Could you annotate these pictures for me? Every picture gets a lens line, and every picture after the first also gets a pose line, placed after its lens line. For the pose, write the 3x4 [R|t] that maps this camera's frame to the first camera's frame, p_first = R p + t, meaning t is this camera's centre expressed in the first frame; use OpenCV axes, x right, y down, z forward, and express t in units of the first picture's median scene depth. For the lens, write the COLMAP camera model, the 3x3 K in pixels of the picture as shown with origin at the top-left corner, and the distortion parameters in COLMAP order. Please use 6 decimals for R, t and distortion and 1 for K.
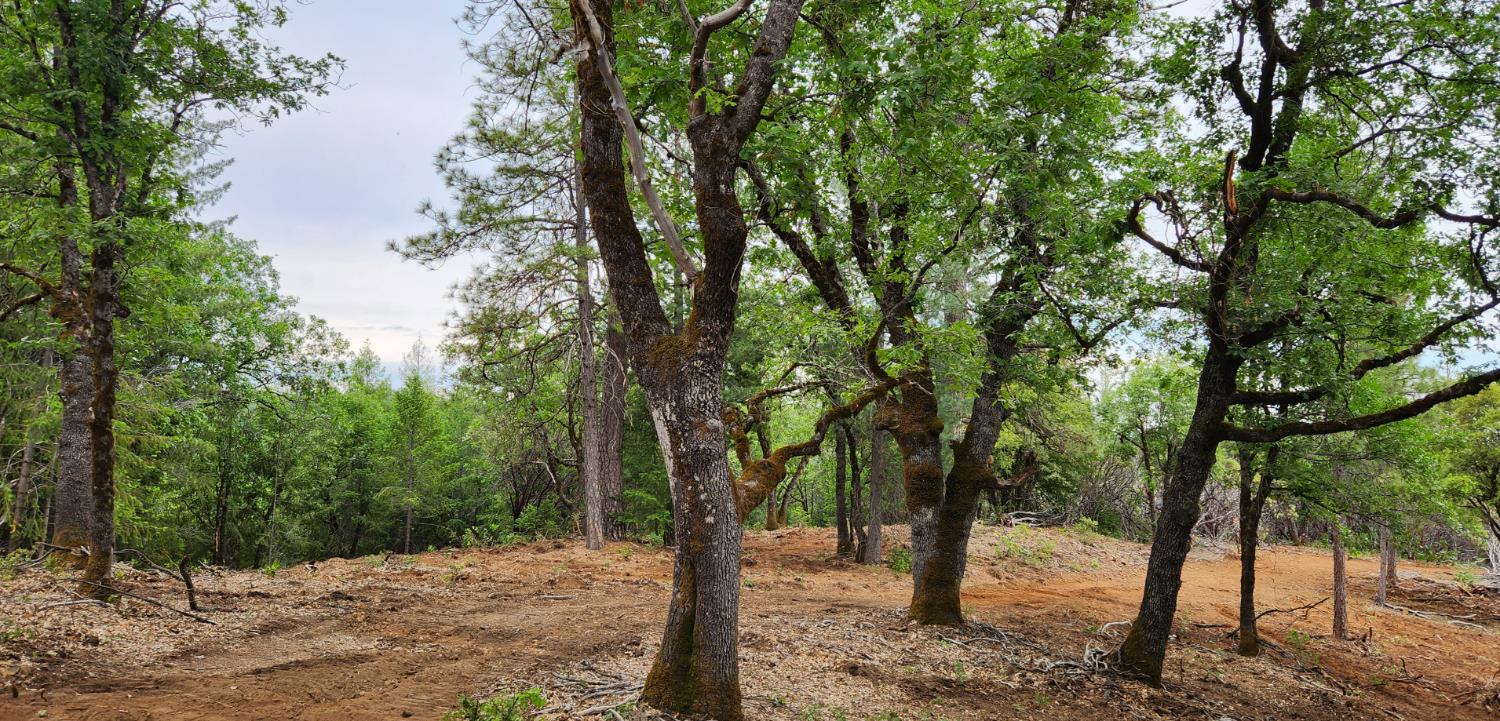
lens RADIAL K [[1105.9, 0, 797.3], [0, 1105.9, 367.3], [0, 0, 1]] dist [0.097014, -0.101060]
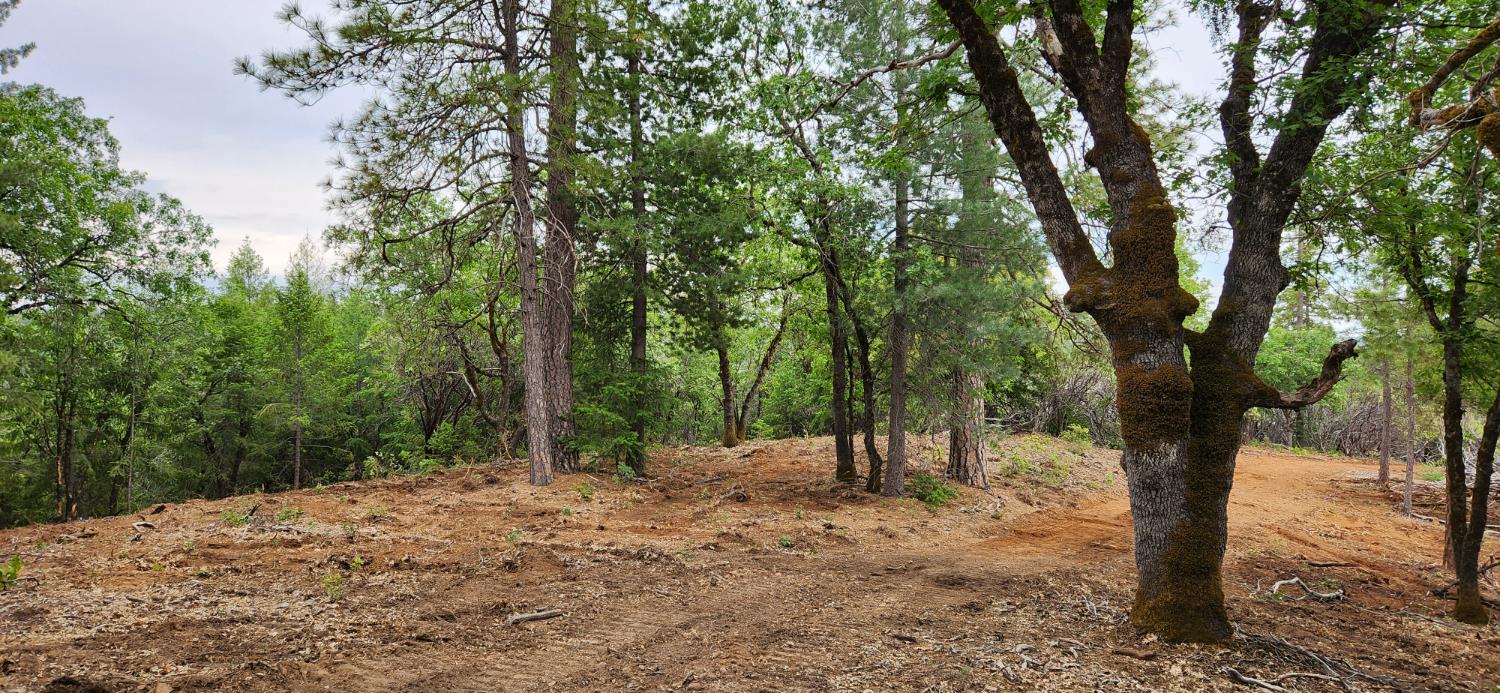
lens RADIAL K [[1052.8, 0, 765.1], [0, 1052.8, 343.2], [0, 0, 1]] dist [0.092542, -0.095608]
pose [[0.997424, -0.012984, 0.070548, -0.056303], [0.008576, 0.998012, 0.062432, 0.015734], [-0.071218, -0.061666, 0.995553, 0.193023]]
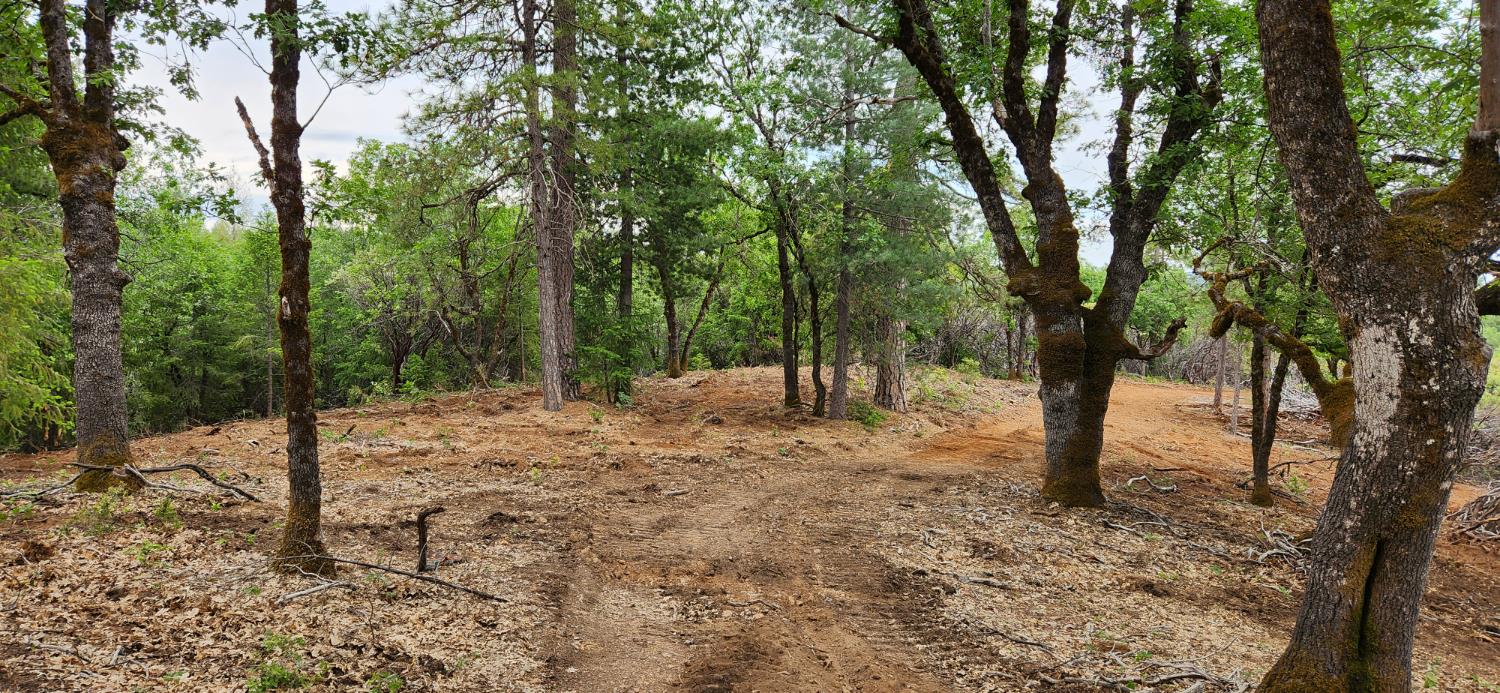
lens RADIAL K [[1052.8, 0, 765.1], [0, 1052.8, 343.2], [0, 0, 1]] dist [0.092542, -0.095608]
pose [[0.983401, -0.011655, 0.181071, -0.120180], [-0.012312, 0.991349, 0.130673, -0.006390], [-0.181028, -0.130733, 0.974750, 0.084606]]
